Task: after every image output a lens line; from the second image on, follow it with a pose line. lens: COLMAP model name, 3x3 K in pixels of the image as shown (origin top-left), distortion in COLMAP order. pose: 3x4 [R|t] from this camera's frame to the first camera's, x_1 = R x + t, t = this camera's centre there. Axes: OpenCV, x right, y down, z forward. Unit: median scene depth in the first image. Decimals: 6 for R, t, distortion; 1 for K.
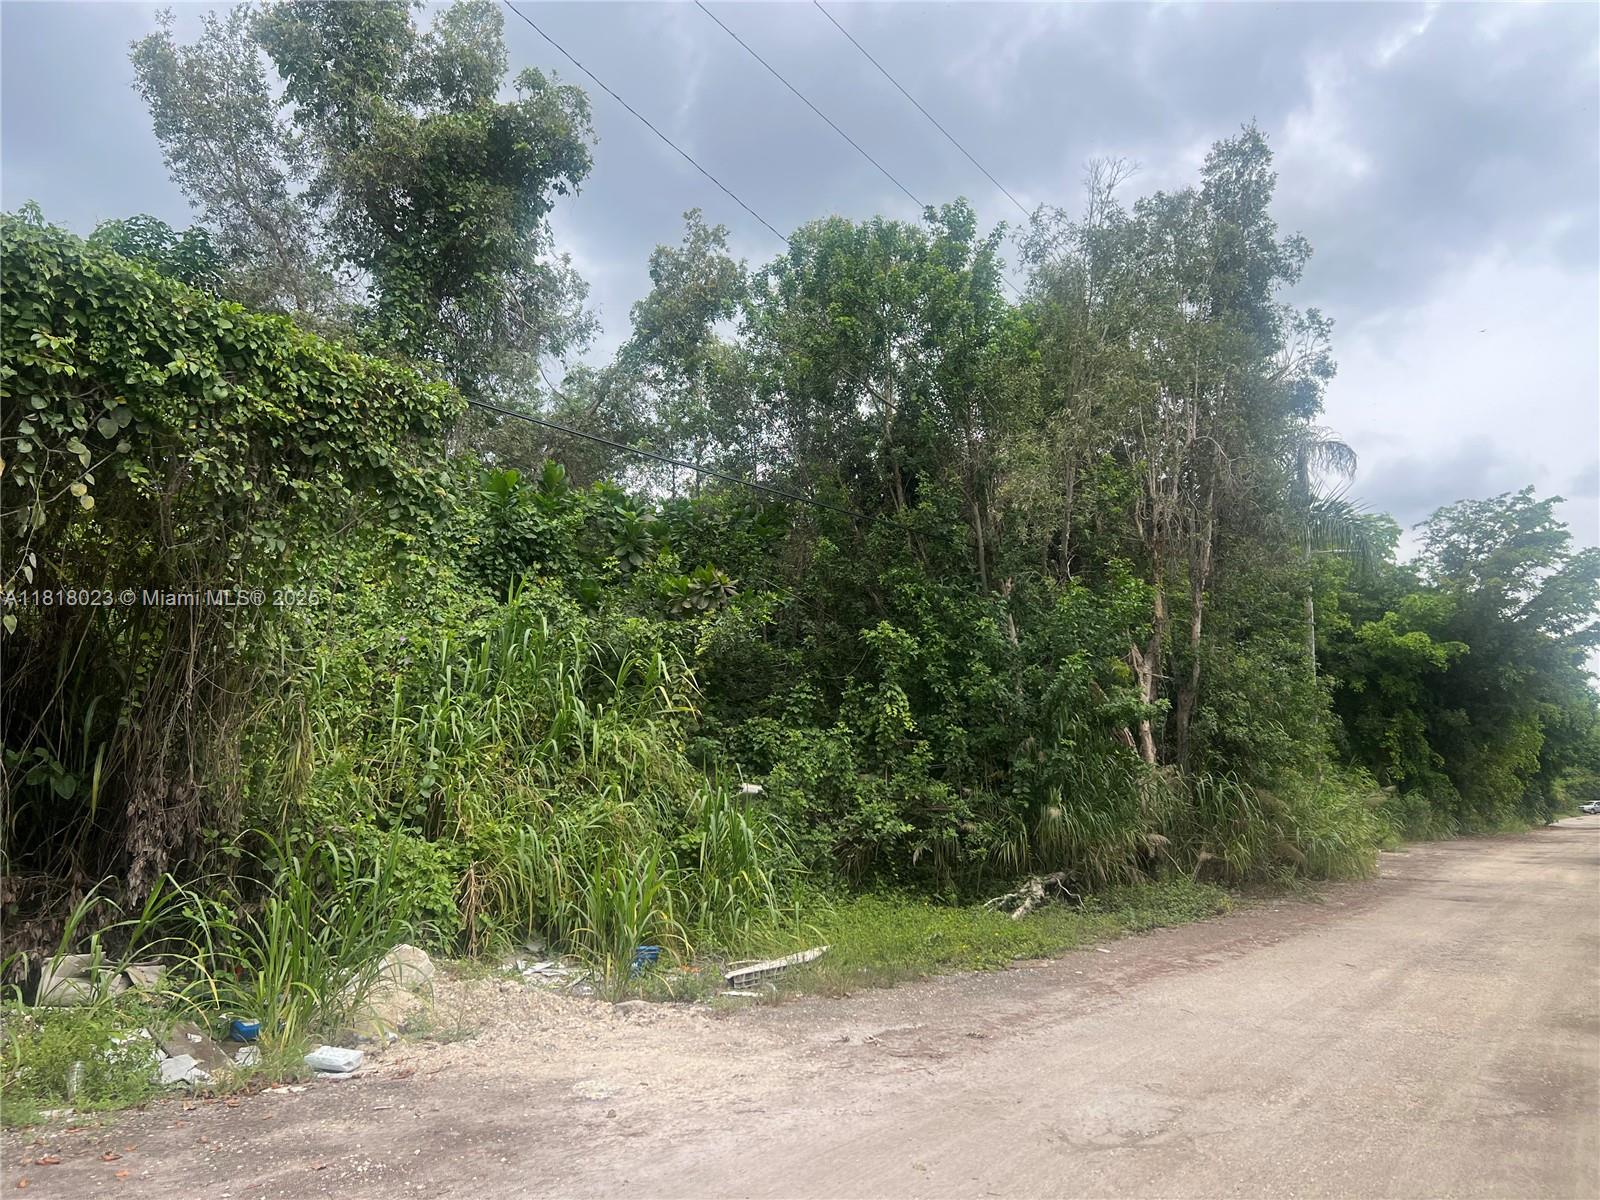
lens RADIAL K [[1195.2, 0, 787.8], [0, 1195.2, 608.7], [0, 0, 1]] dist [0.113112, -0.140404]
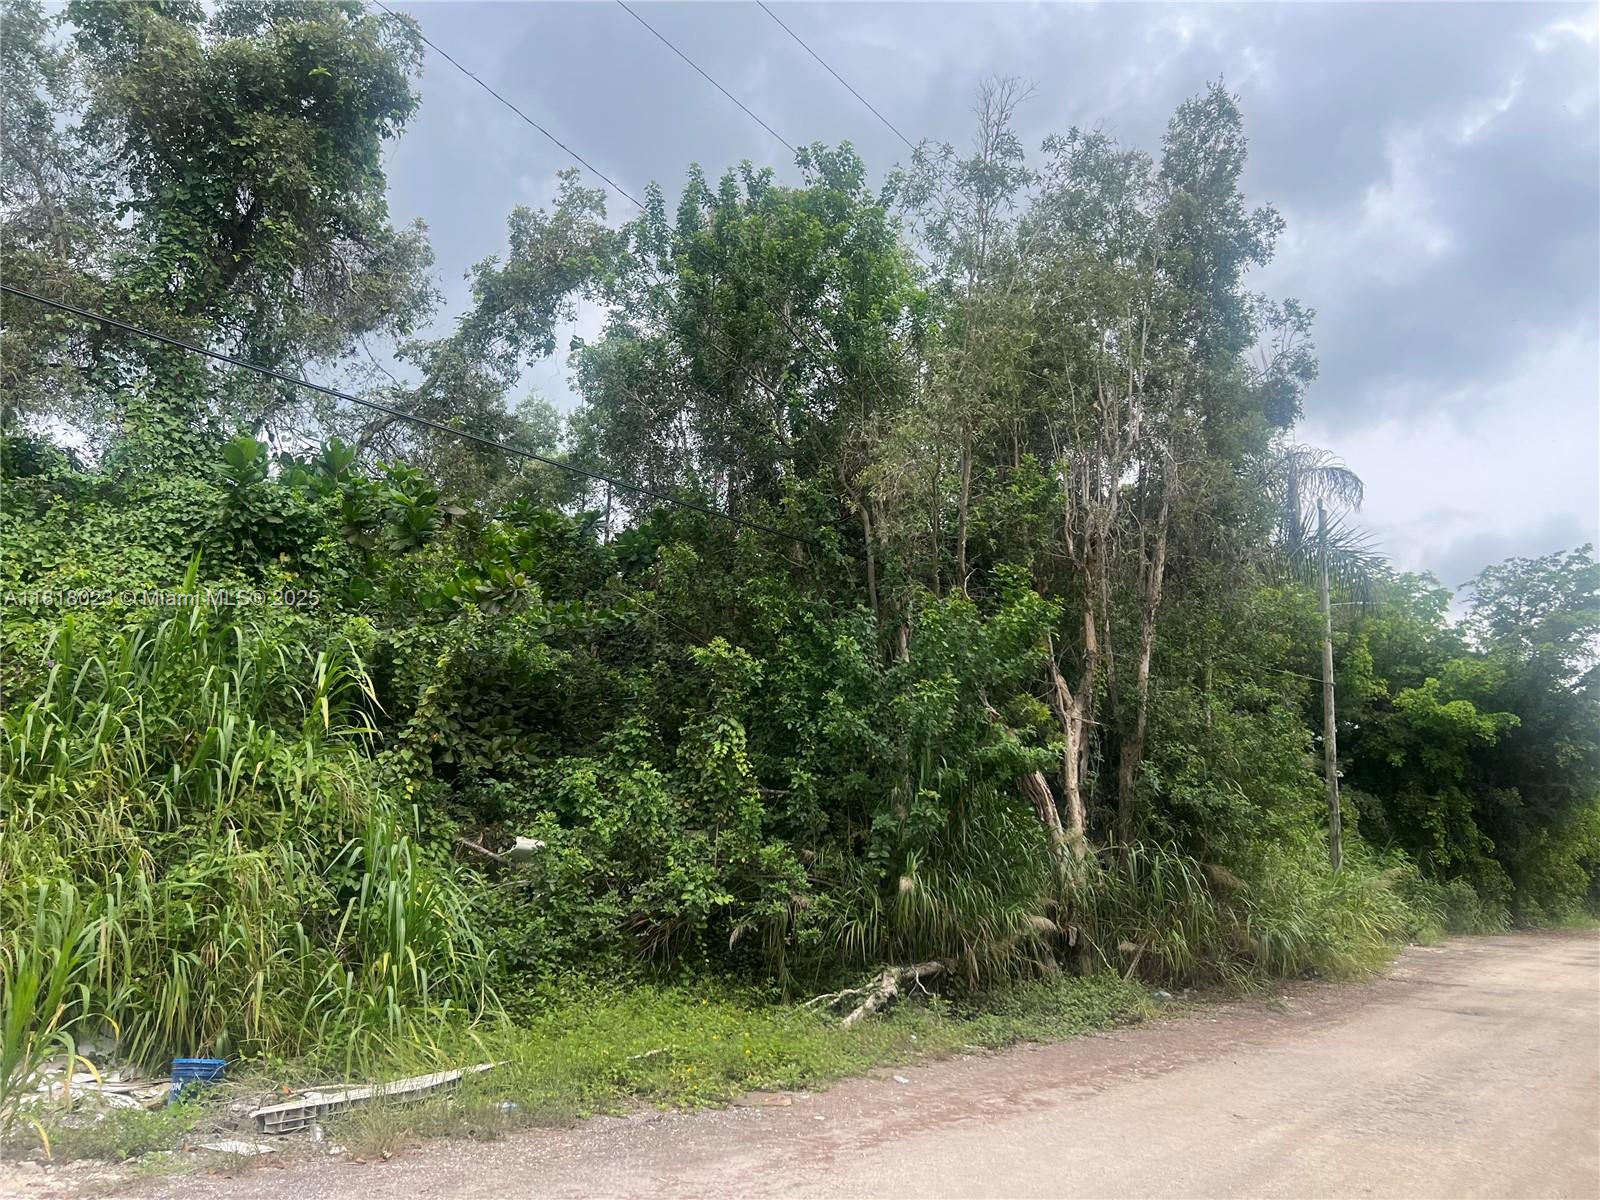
lens RADIAL K [[1198.5, 0, 800.0], [0, 1198.5, 600.0], [0, 0, 1]] dist [0.106642, -0.122424]
pose [[0.998982, 0.022438, -0.039127, 0.155112], [-0.024768, 0.997884, -0.060111, 0.030042], [0.037696, 0.061019, 0.997425, 0.182287]]
